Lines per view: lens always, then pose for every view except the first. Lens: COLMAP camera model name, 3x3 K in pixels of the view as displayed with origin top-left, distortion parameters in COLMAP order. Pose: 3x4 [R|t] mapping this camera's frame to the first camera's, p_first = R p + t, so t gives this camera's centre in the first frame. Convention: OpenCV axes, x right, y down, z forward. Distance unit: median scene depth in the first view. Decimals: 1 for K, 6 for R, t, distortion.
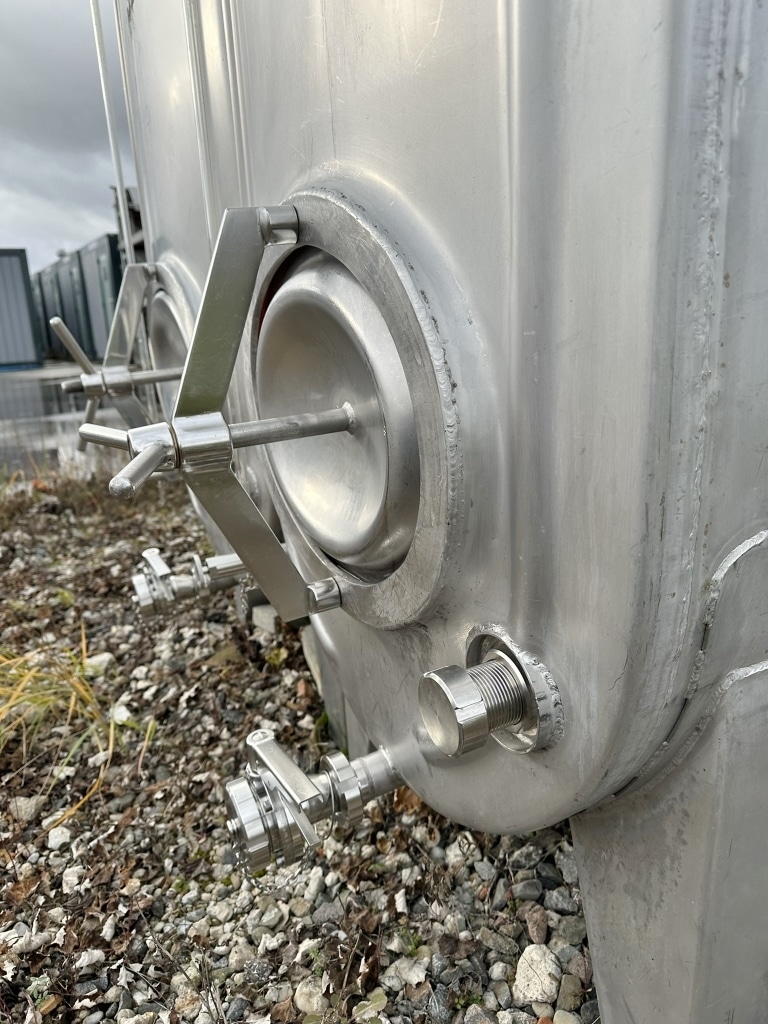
lens RADIAL K [[724.7, 0, 384.8], [0, 724.7, 522.0], [0, 0, 1]] dist [0.037780, -0.038168]
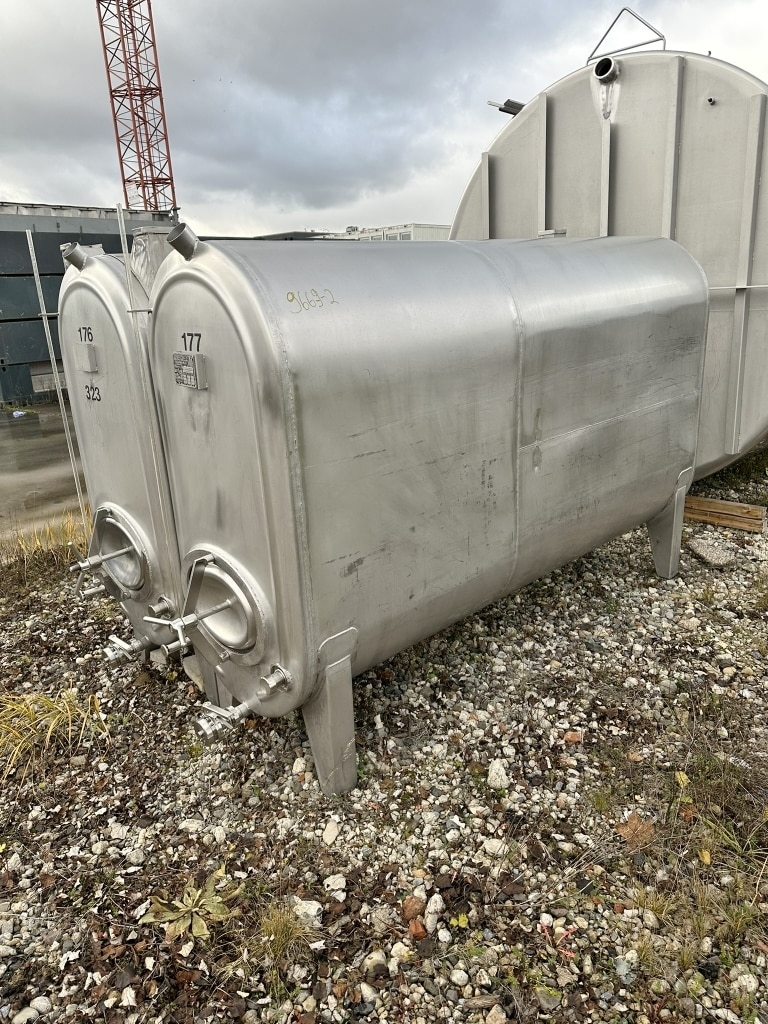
lens RADIAL K [[724.7, 0, 378.7], [0, 724.7, 497.2], [0, 0, 1]] dist [0.037780, -0.038168]
pose [[0.952752, -0.084479, 0.291765, -0.229682], [0.086225, 0.996252, 0.006892, -0.422023], [-0.291253, 0.018591, 0.956465, -1.711665]]
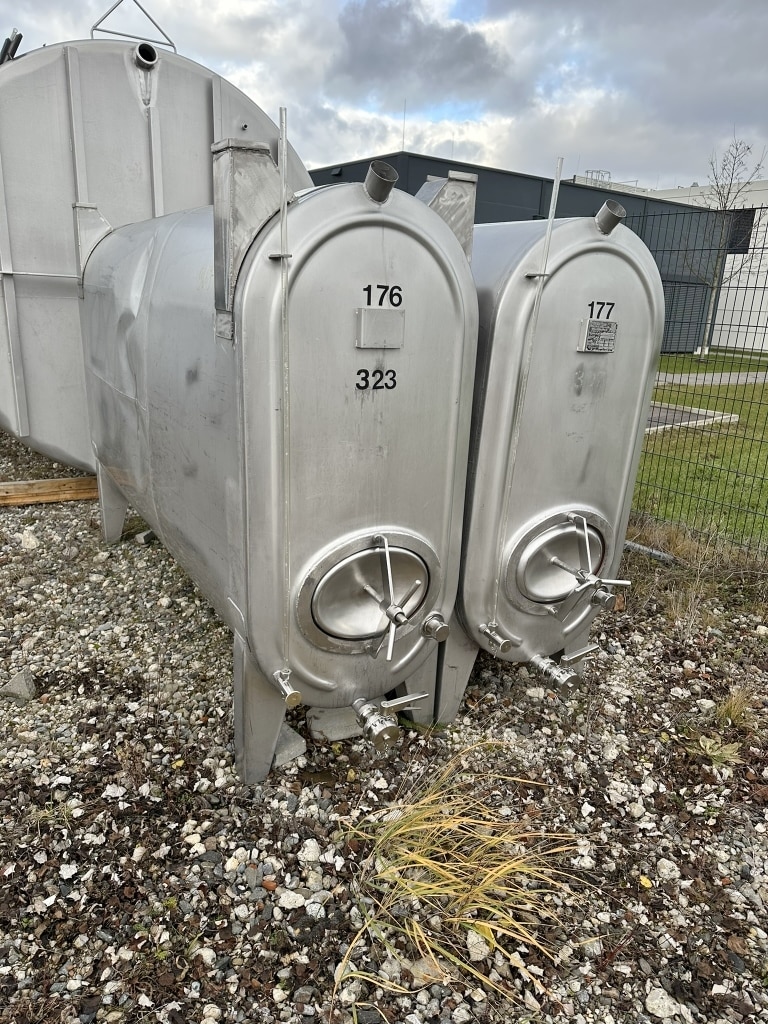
lens RADIAL K [[724.7, 0, 384.4], [0, 724.7, 507.7], [0, 0, 1]] dist [0.037780, -0.038168]
pose [[-0.065997, -0.242426, 0.967922, -2.385546], [0.224160, 0.941641, 0.251128, -1.039986], [-0.972315, 0.233543, -0.007803, 1.254381]]
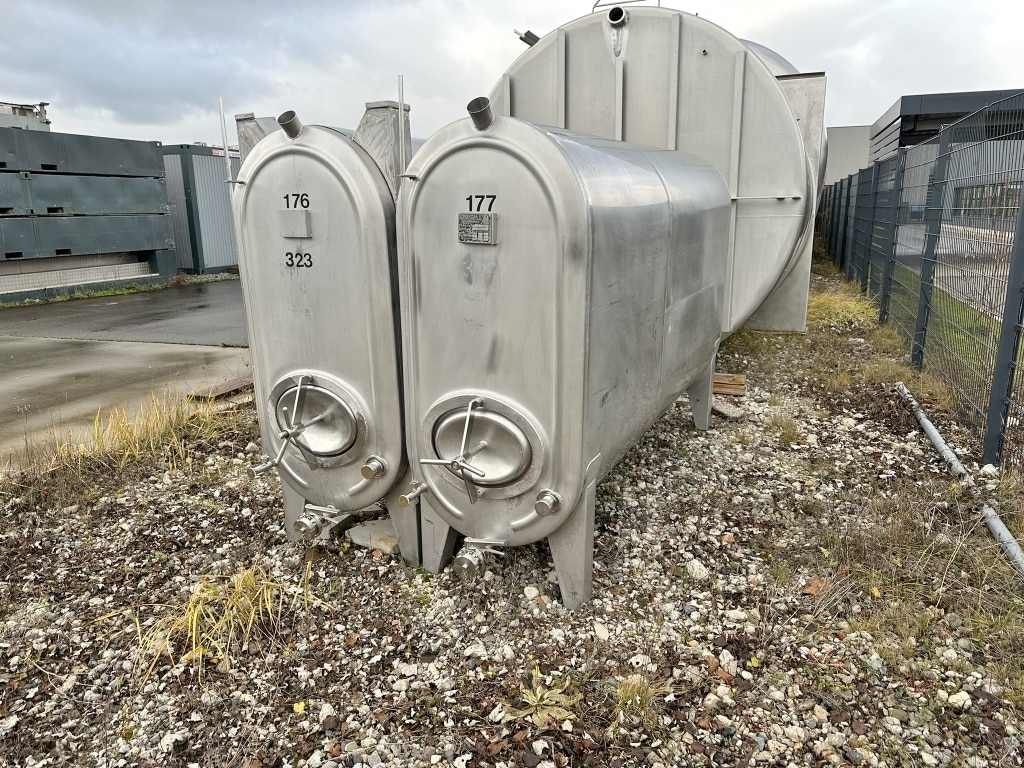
lens RADIAL K [[724.7, 0, 510.6], [0, 724.7, 377.6], [0, 0, 1]] dist [0.037780, -0.038168]
pose [[0.781521, -0.105912, 0.614823, -1.527798], [0.141820, 0.989844, -0.009758, -0.301573], [-0.607546, 0.094820, 0.788605, -1.423814]]
